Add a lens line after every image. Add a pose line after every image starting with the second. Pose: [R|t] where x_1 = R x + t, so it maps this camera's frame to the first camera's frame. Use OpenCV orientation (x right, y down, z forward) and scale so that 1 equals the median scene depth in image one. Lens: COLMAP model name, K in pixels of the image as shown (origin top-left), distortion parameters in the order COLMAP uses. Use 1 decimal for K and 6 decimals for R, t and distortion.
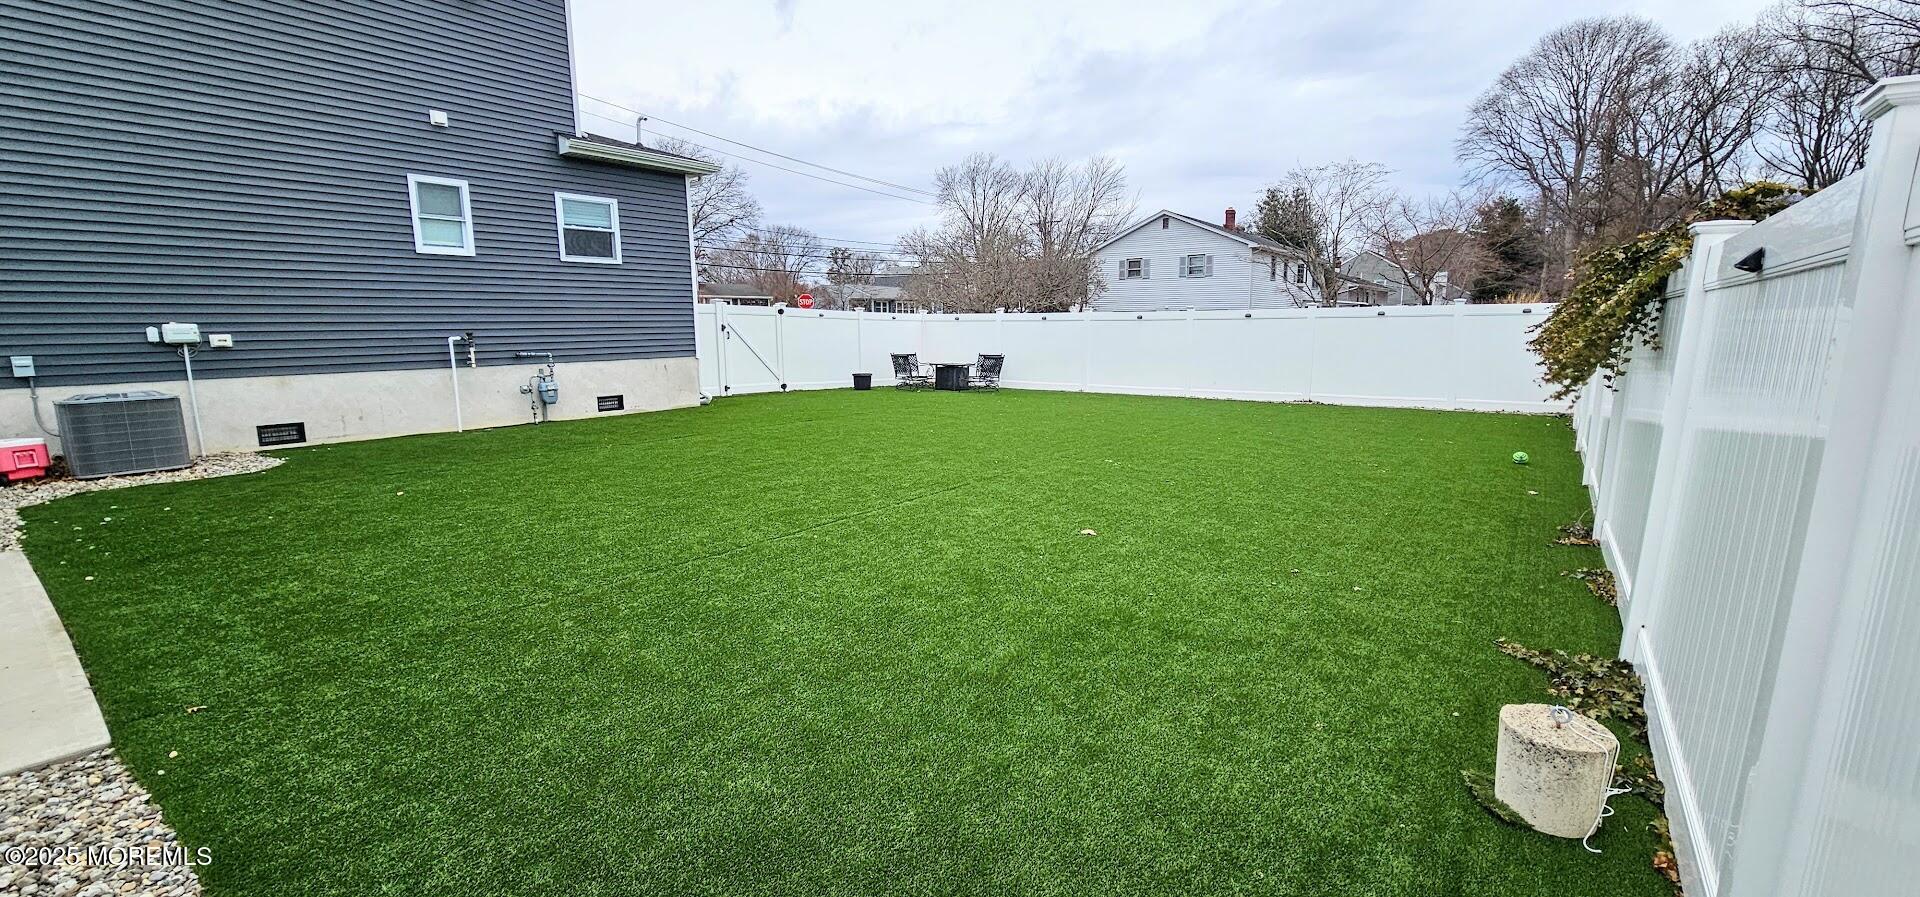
lens RADIAL K [[783.8, 0, 953.2], [0, 783.8, 460.7], [0, 0, 1]] dist [-0.006179, 0.001686]
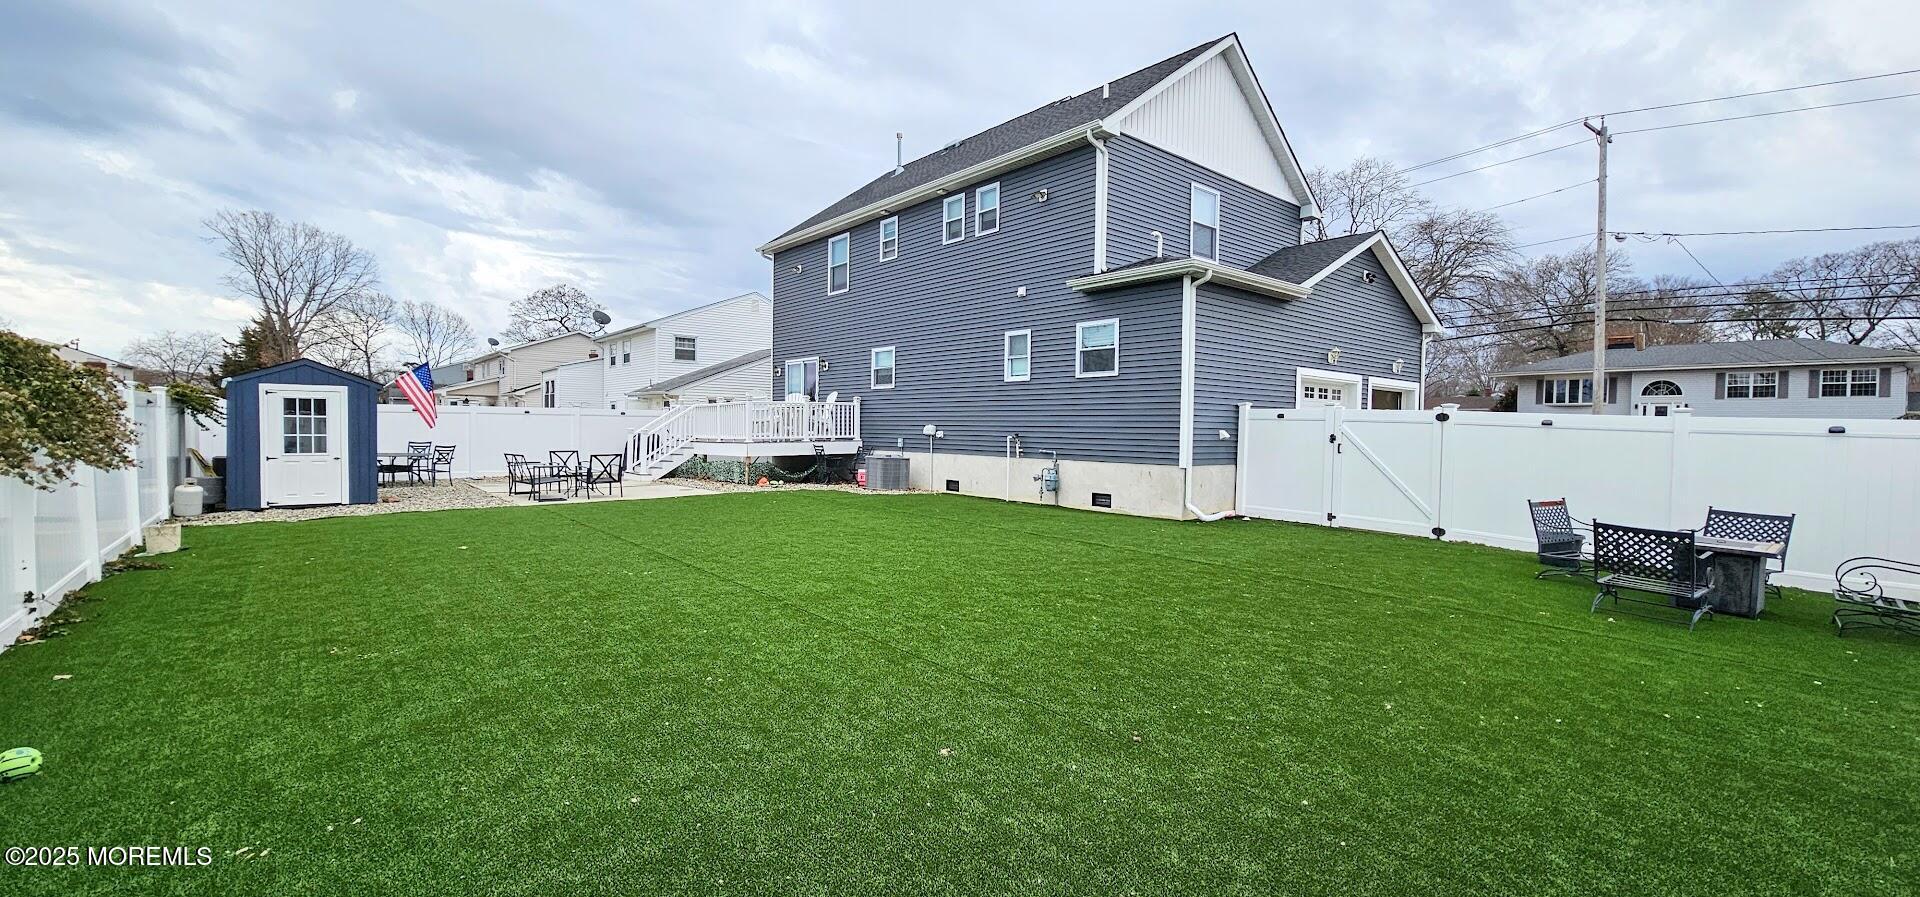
lens RADIAL K [[783.8, 0, 952.0], [0, 783.8, 458.4], [0, 0, 1]] dist [-0.006179, 0.001686]
pose [[-0.231606, 0.037660, -0.972080, 0.729806], [-0.184264, 0.979463, 0.081848, -0.194860], [0.955199, 0.198076, -0.219910, 1.098559]]
